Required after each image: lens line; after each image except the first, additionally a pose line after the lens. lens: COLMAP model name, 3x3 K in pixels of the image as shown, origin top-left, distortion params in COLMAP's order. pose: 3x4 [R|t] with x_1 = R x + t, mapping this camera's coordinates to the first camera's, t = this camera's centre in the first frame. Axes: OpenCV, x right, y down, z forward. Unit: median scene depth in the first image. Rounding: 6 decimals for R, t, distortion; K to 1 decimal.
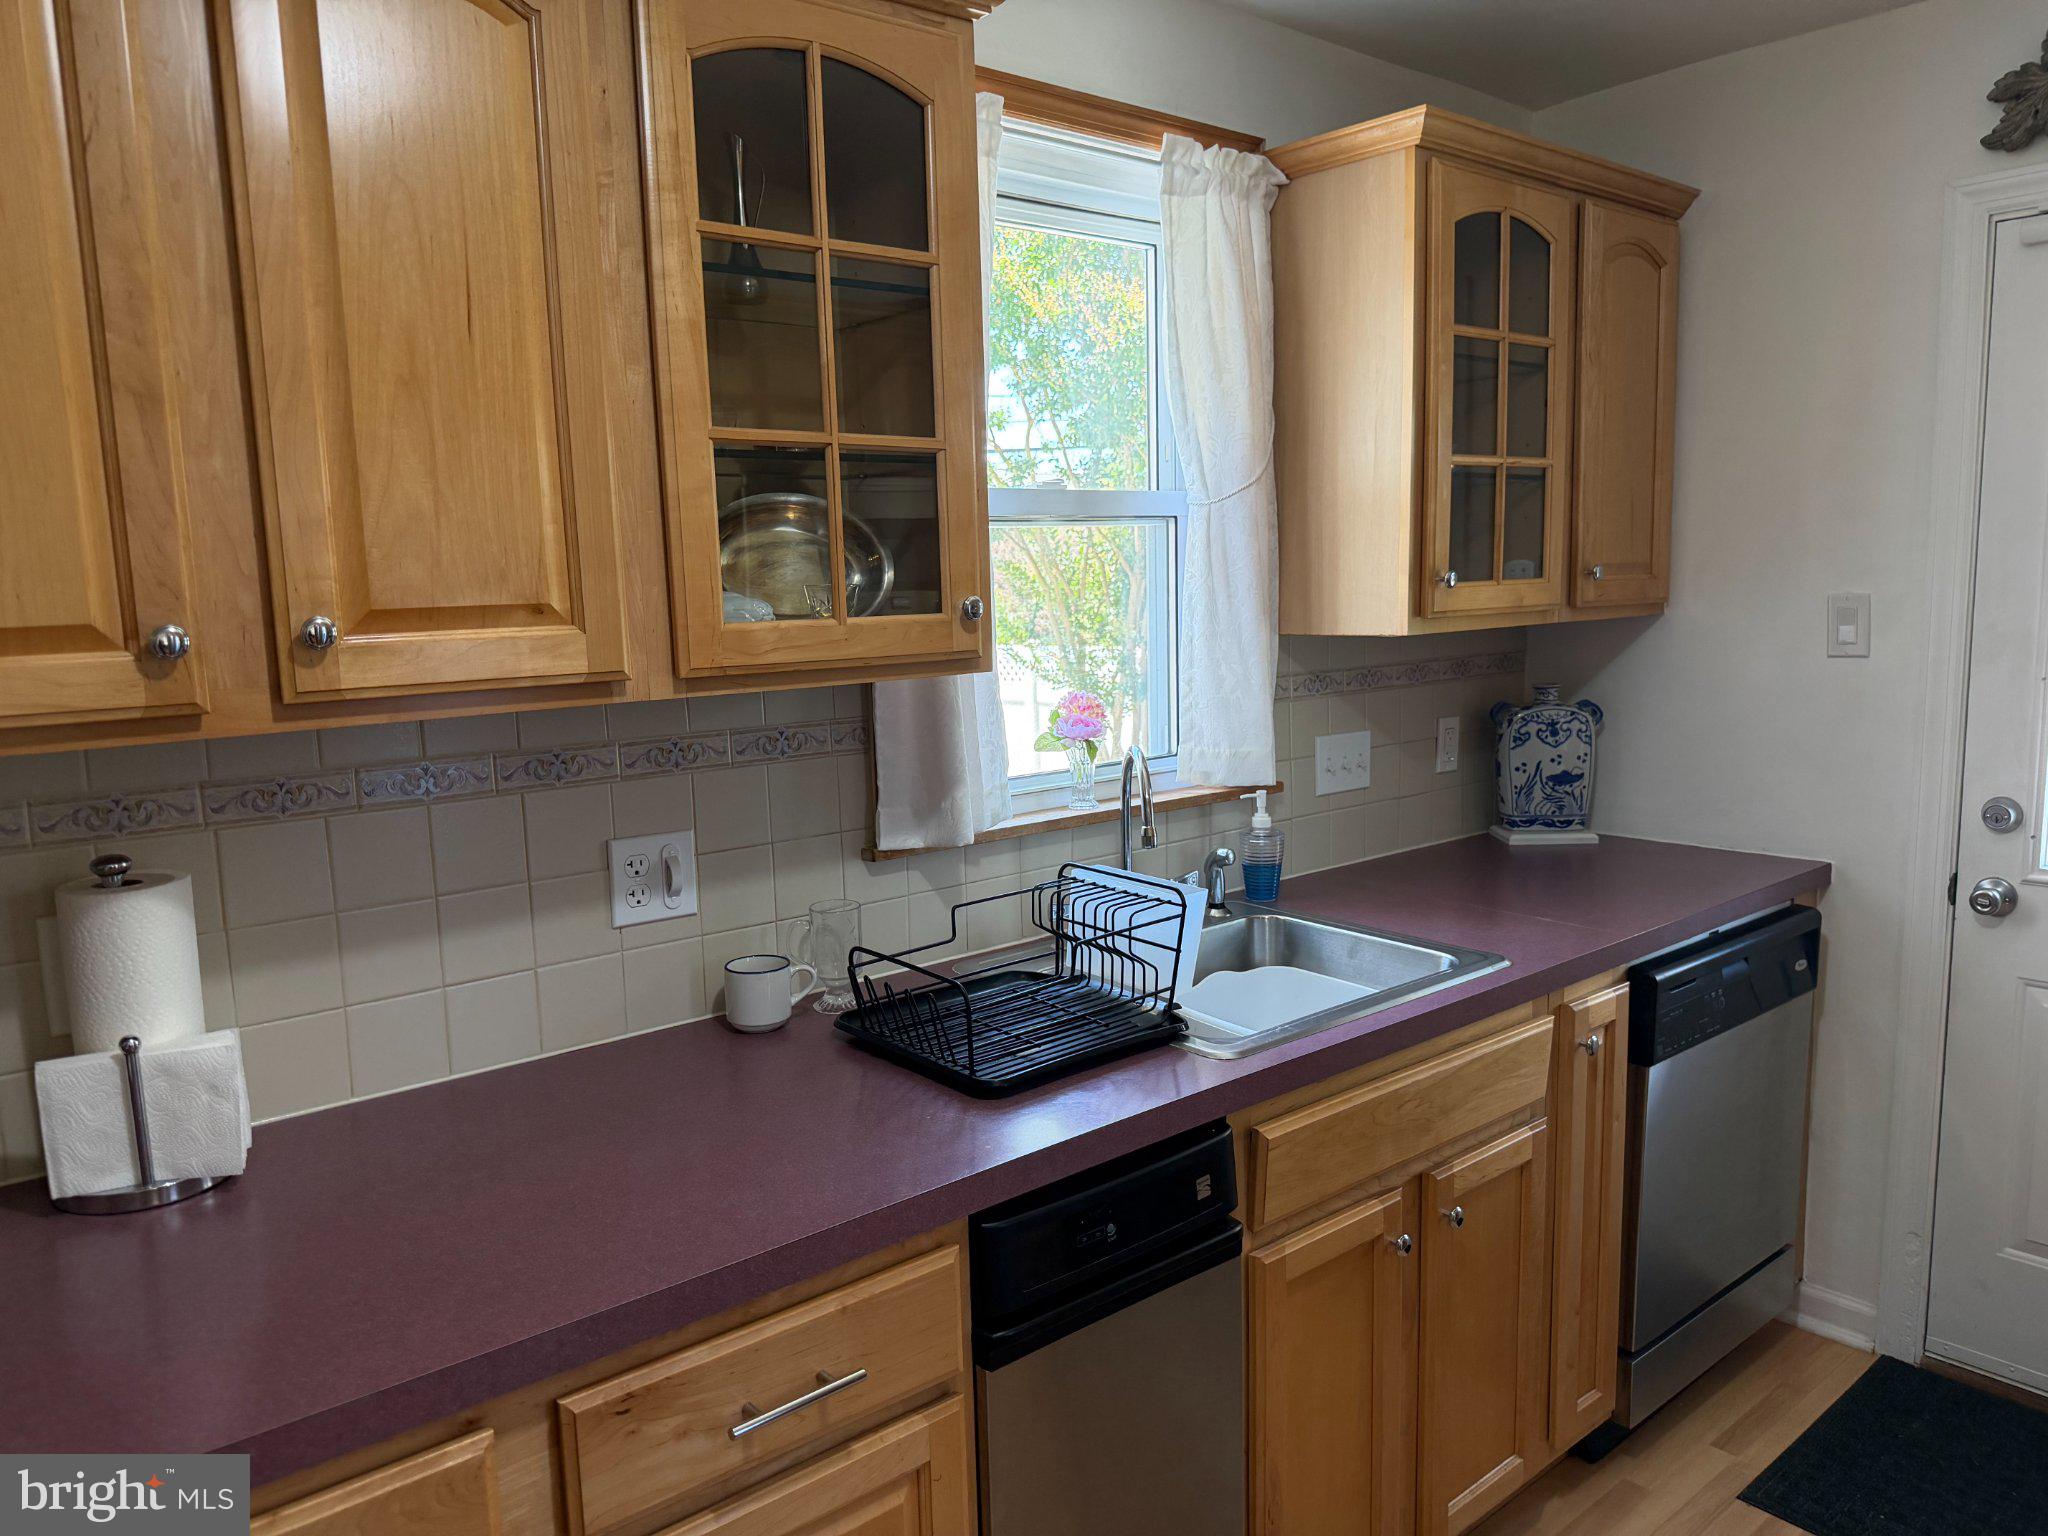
lens RADIAL K [[1439.8, 0, 1017.5], [0, 1439.8, 770.2], [0, 0, 1]] dist [0.010768, 0.001561]
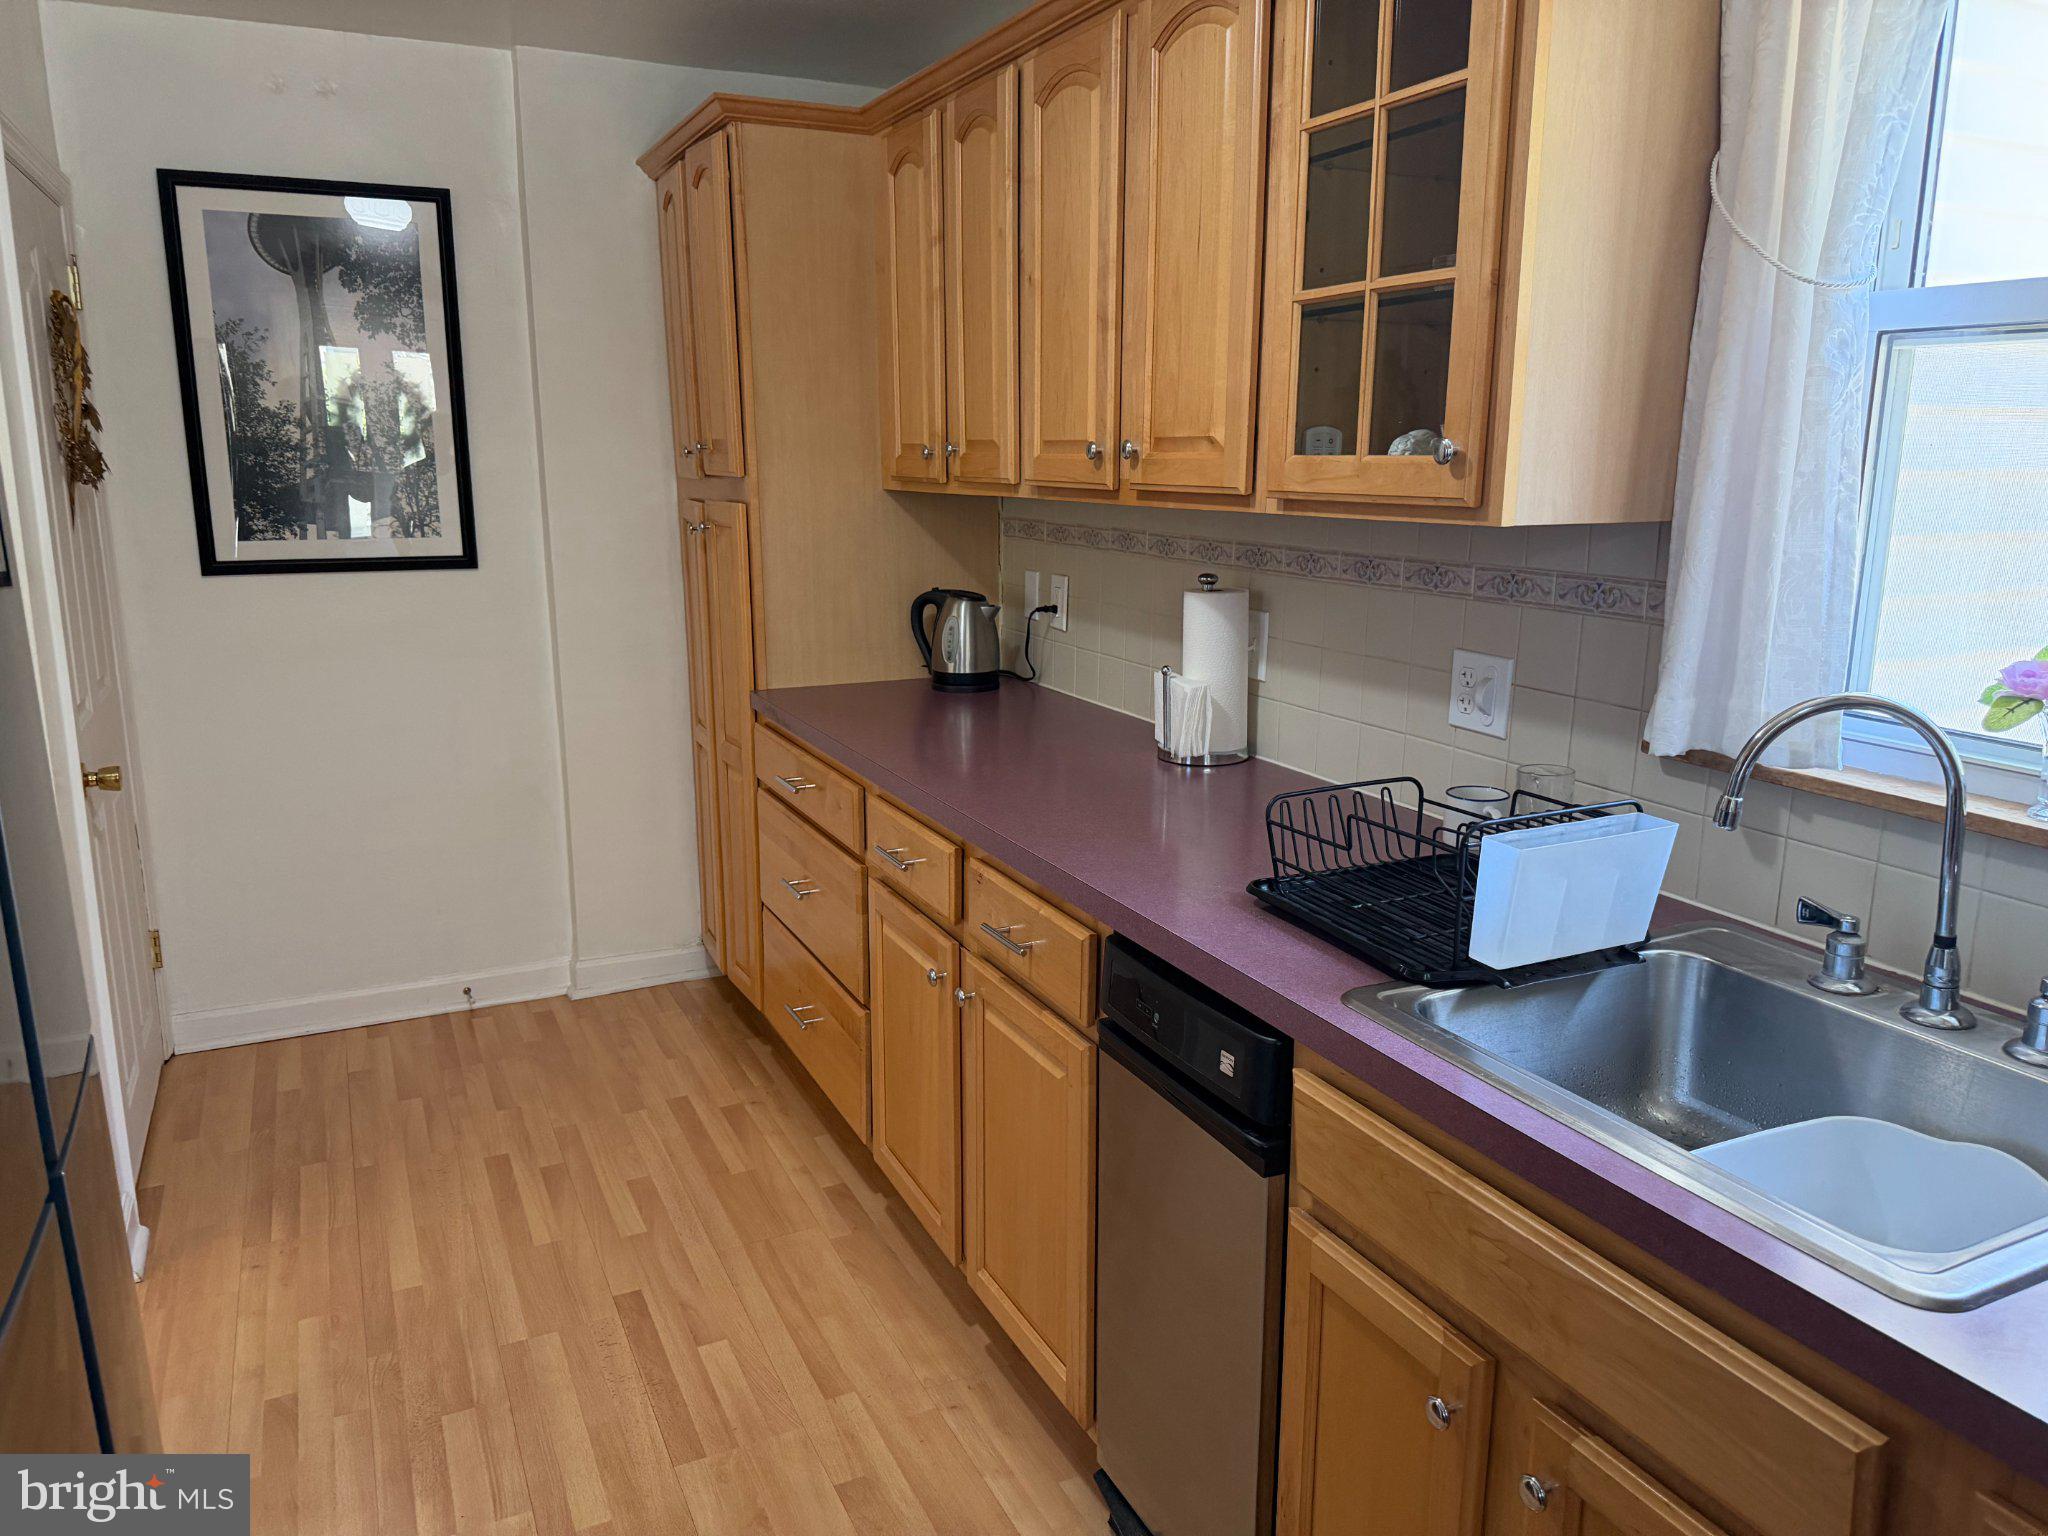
lens RADIAL K [[1439.8, 0, 1017.5], [0, 1439.8, 762.8], [0, 0, 1]] dist [0.010768, 0.001561]
pose [[-0.241156, 0.232908, -0.942124, 0.912926], [-0.126245, 0.954998, 0.268406, -0.129649], [0.962240, 0.183666, -0.200900, 0.905521]]
